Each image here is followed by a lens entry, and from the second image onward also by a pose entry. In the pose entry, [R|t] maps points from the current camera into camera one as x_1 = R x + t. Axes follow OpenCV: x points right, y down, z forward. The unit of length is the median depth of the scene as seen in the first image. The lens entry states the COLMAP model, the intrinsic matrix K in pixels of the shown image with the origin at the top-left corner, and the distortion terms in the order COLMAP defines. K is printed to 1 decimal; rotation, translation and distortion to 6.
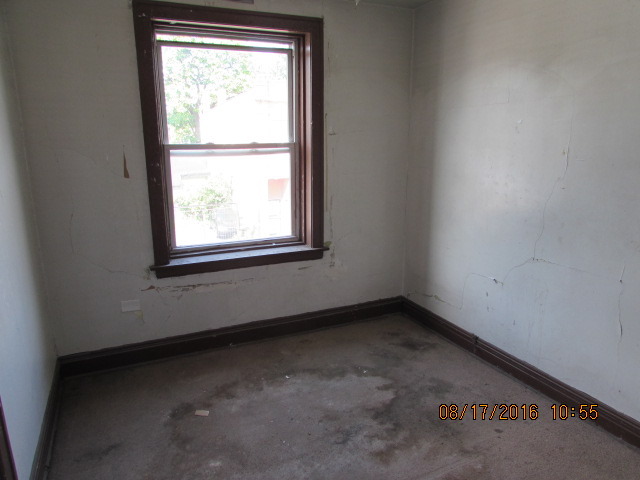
lens RADIAL K [[448.1, 0, 320.8], [0, 448.1, 243.9], [0, 0, 1]] dist [-0.037293, 0.007971]
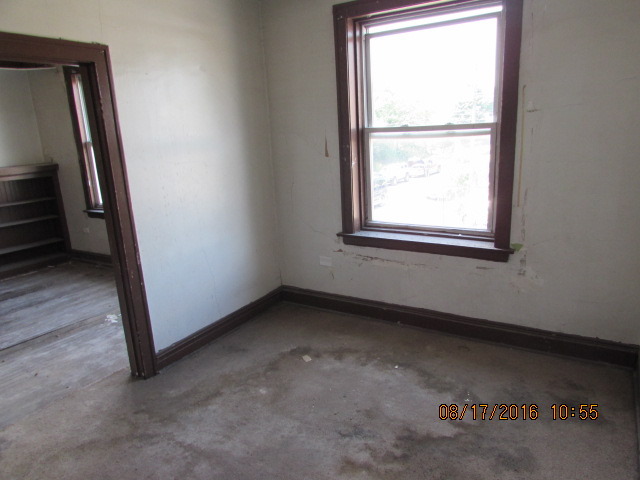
lens RADIAL K [[448.1, 0, 320.8], [0, 448.1, 243.9], [0, 0, 1]] dist [-0.037293, 0.007971]
pose [[0.551378, 0.193782, -0.811438, 0.543310], [-0.144993, 0.980105, 0.135538, -0.071944], [0.821559, 0.042920, 0.568505, 0.275267]]
